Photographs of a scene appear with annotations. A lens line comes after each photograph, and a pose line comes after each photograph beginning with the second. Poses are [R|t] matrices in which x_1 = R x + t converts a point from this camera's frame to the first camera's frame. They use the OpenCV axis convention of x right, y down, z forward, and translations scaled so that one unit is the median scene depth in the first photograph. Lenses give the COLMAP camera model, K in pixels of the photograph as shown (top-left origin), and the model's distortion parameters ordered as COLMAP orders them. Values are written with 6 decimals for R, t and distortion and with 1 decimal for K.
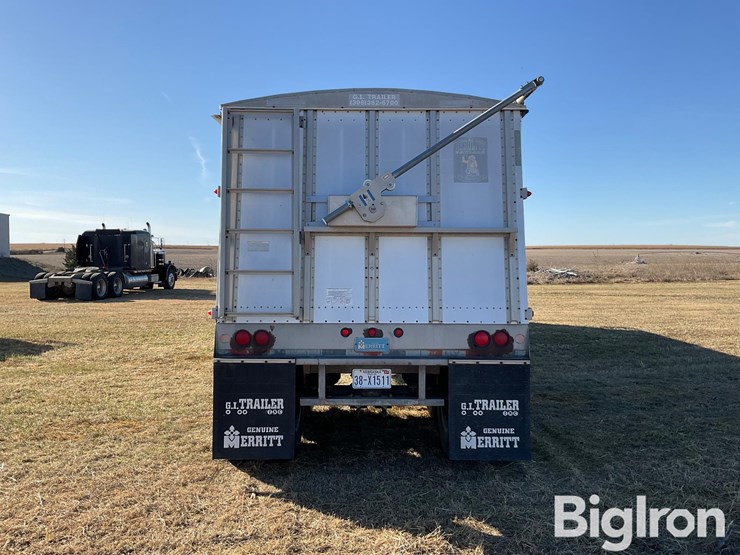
lens RADIAL K [[616.1, 0, 371.0], [0, 616.1, 273.8], [0, 0, 1]] dist [0.042030, -0.008458]
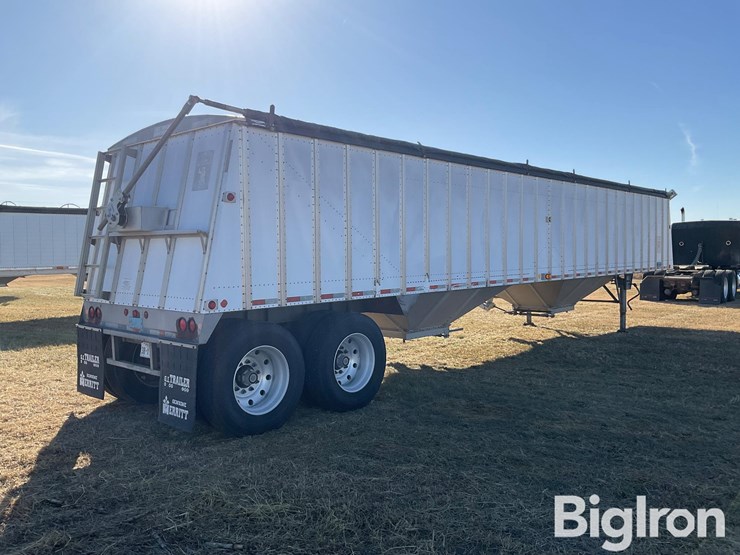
lens RADIAL K [[649.0, 0, 413.4], [0, 649.0, 278.8], [0, 0, 1]] dist [-0.000806, -0.003698]
pose [[0.727225, 0.016993, -0.686189, 1.354079], [-0.009688, 0.999848, 0.014493, -0.002928], [0.686331, -0.003892, 0.727279, 0.410482]]
